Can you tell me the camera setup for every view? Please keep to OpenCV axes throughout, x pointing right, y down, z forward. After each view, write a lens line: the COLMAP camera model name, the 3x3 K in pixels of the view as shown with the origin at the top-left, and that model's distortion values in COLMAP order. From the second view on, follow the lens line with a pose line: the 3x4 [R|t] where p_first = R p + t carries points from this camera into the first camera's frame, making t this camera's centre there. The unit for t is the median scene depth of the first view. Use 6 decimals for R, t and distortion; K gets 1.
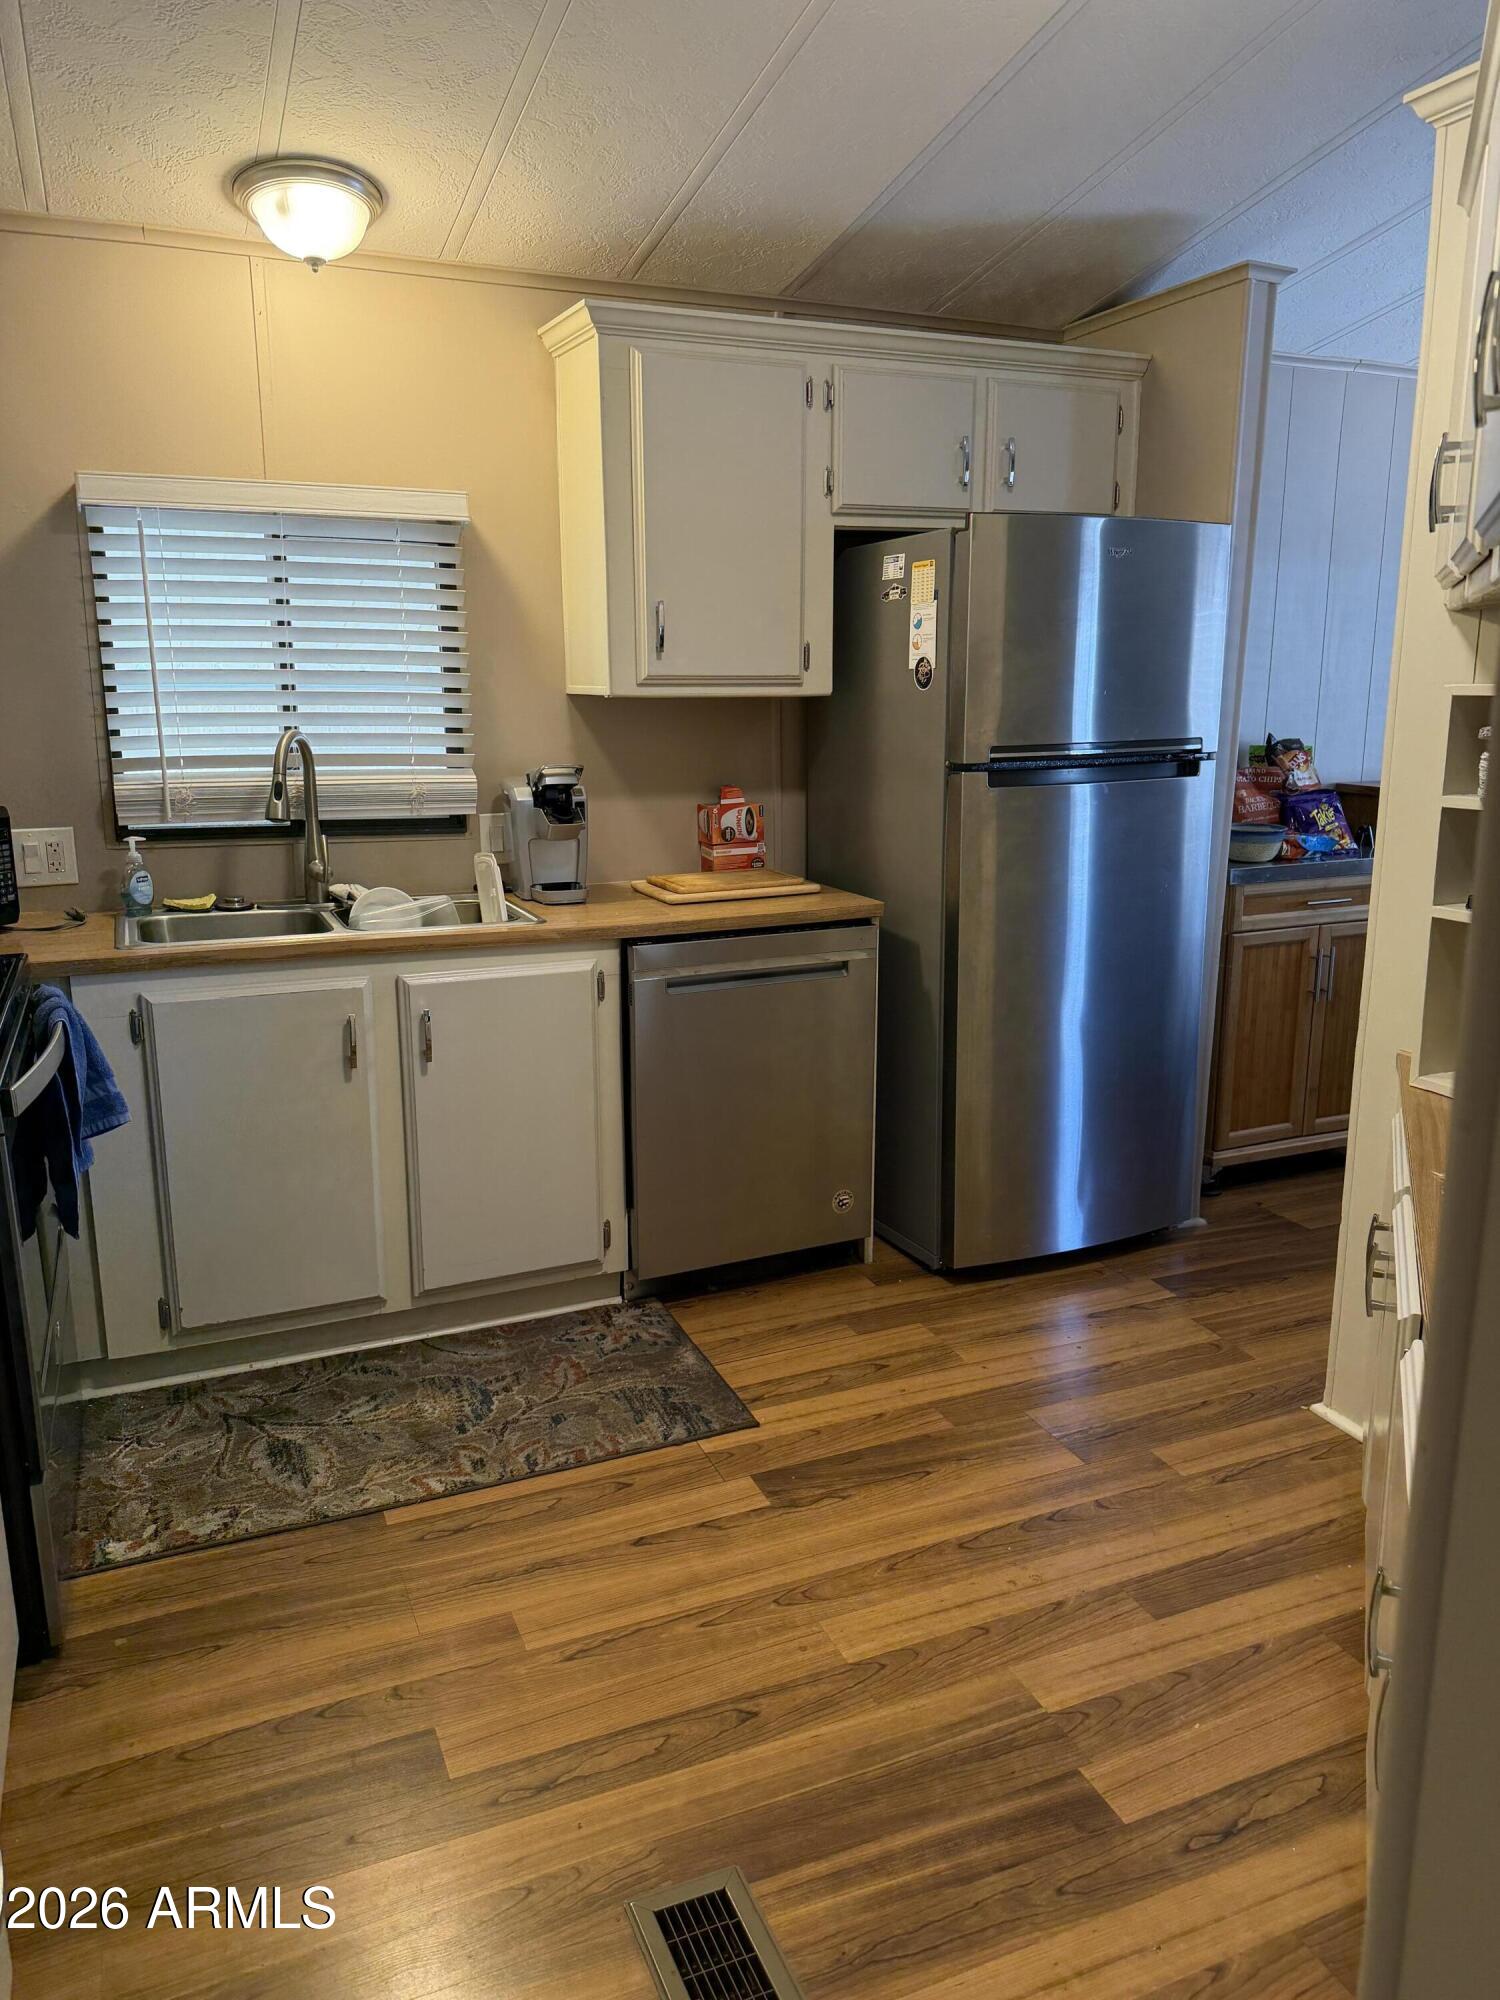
lens RADIAL K [[1384.4, 0, 750.0], [0, 1384.4, 1000.0], [0, 0, 1]] dist [0.124616, -0.199380]
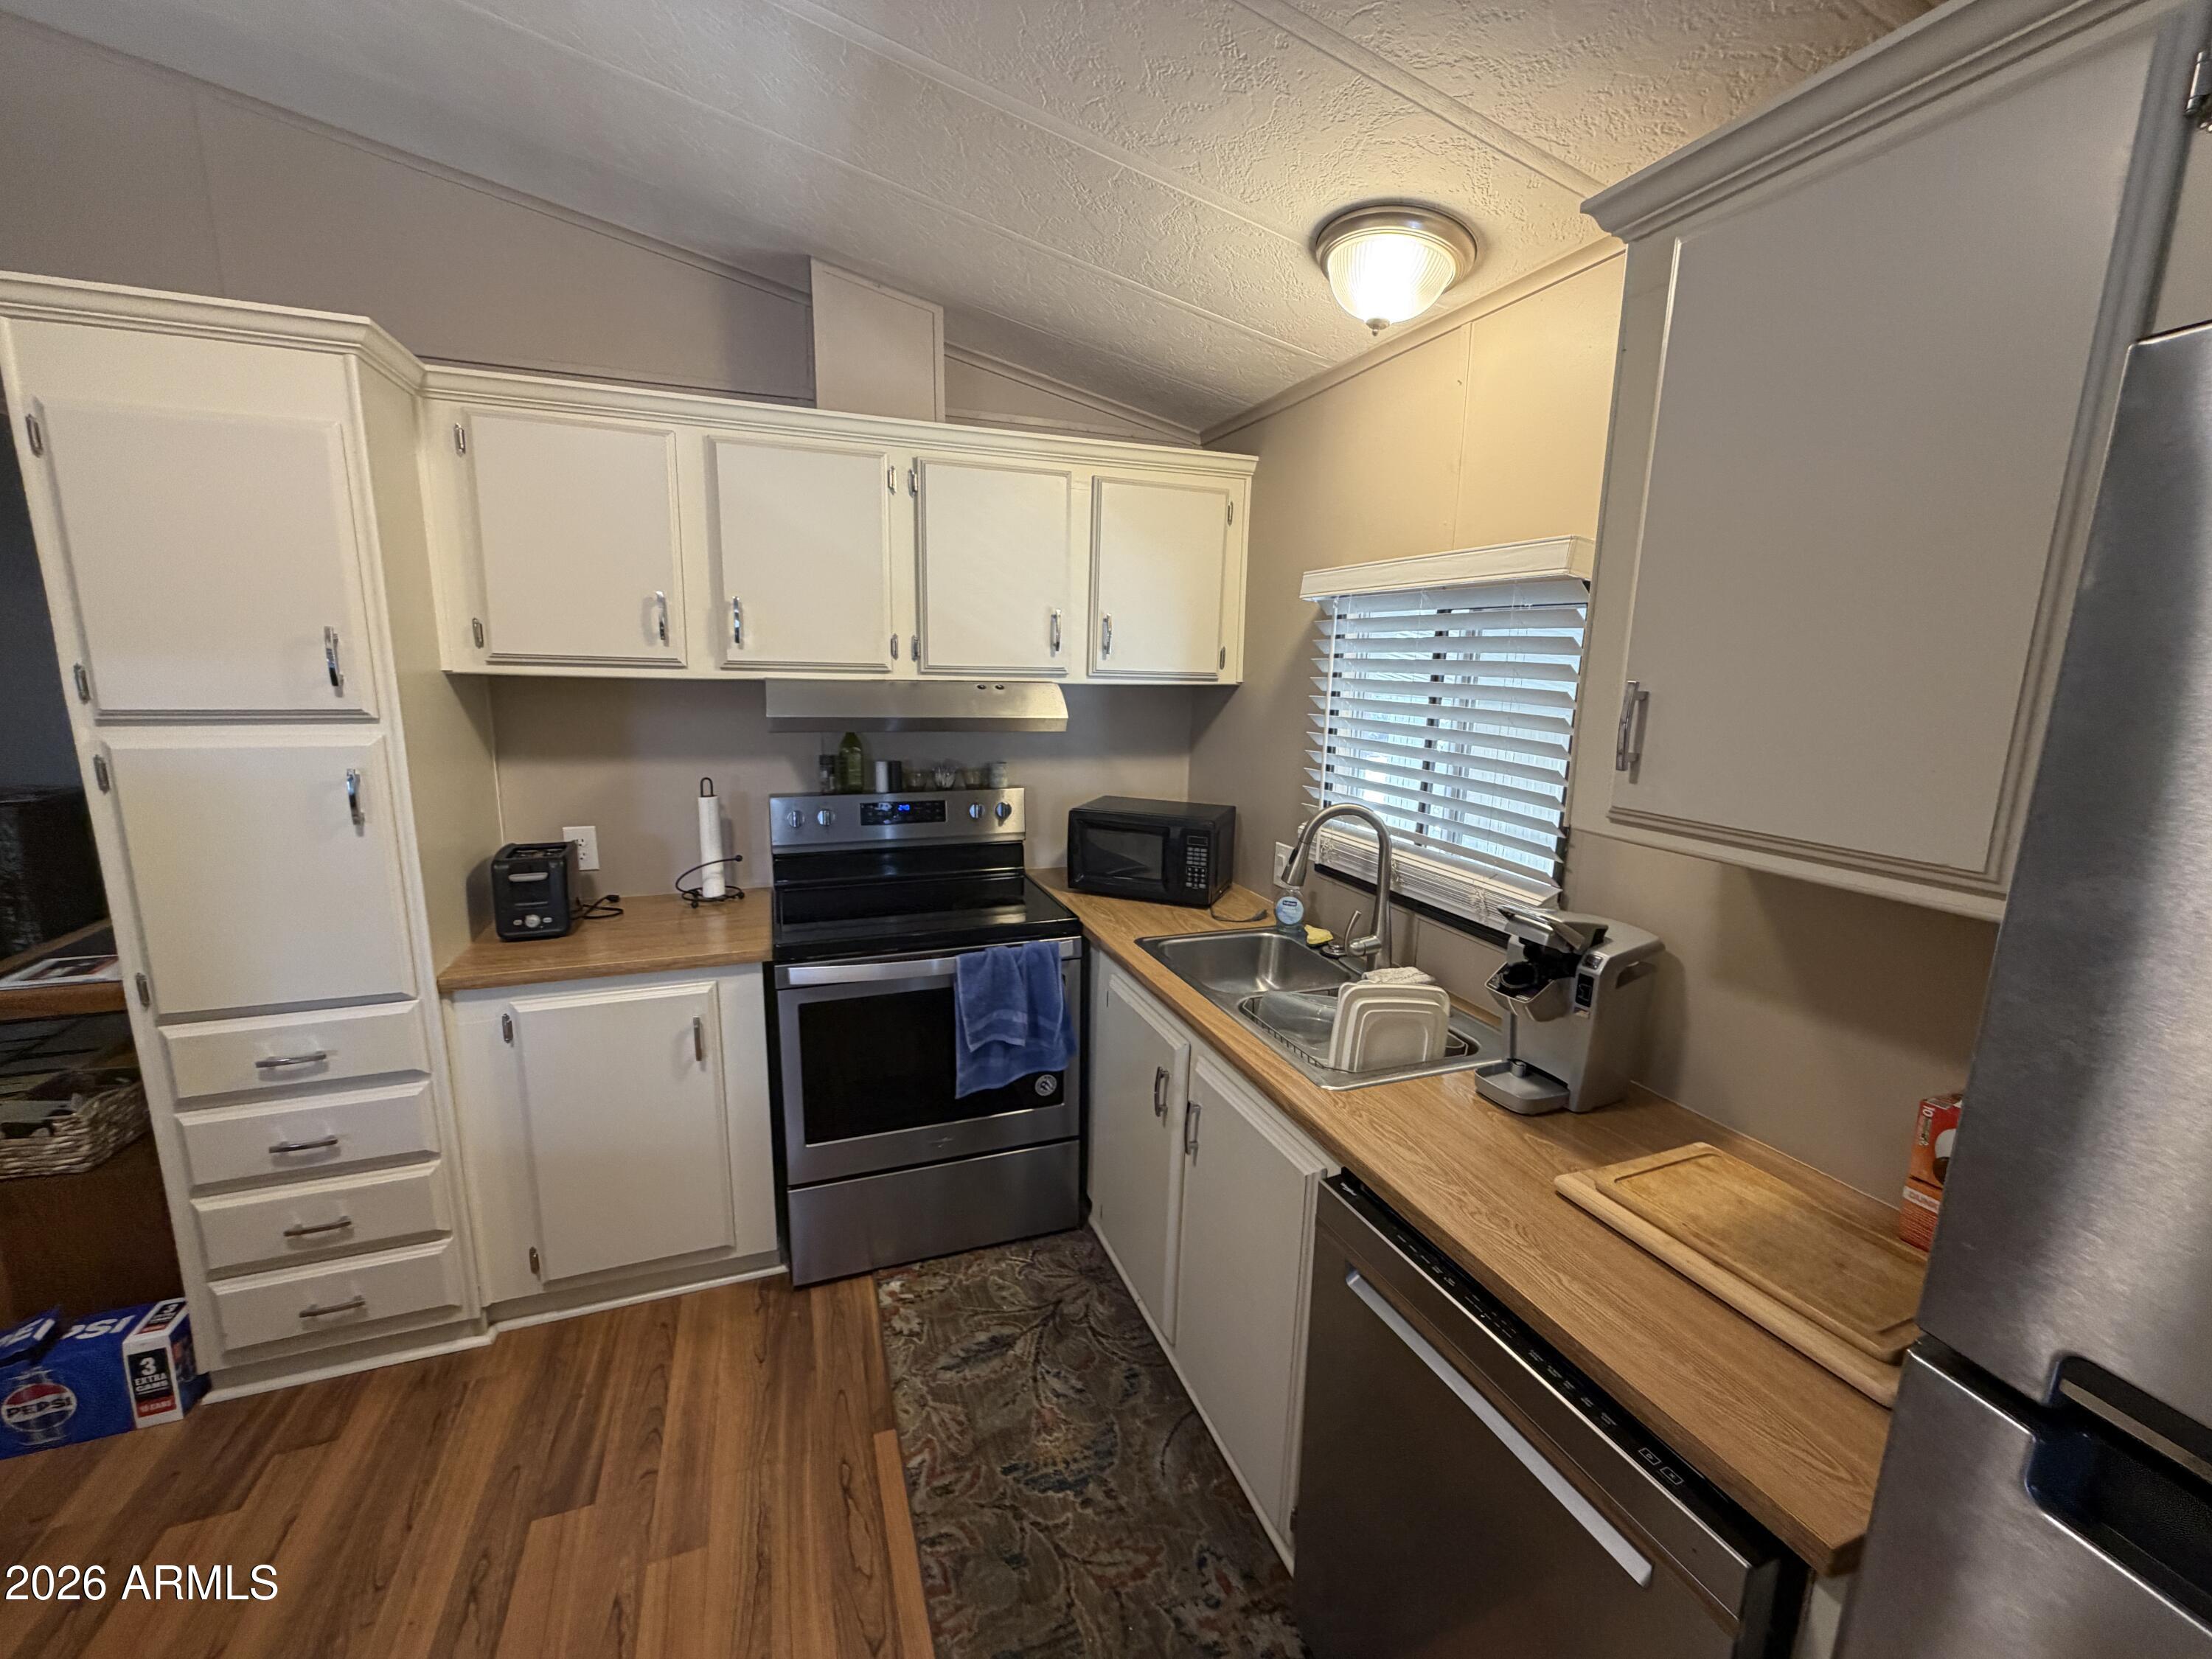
lens RADIAL K [[885.6, 0, 1106.0], [0, 885.6, 829.5], [0, 0, 1]] dist [0.001787, 0.000147]
pose [[-0.039467, 0.186187, -0.981721, 0.299584], [-0.253405, 0.948503, 0.190074, -0.245783], [0.966555, 0.256274, 0.009746, 0.814537]]
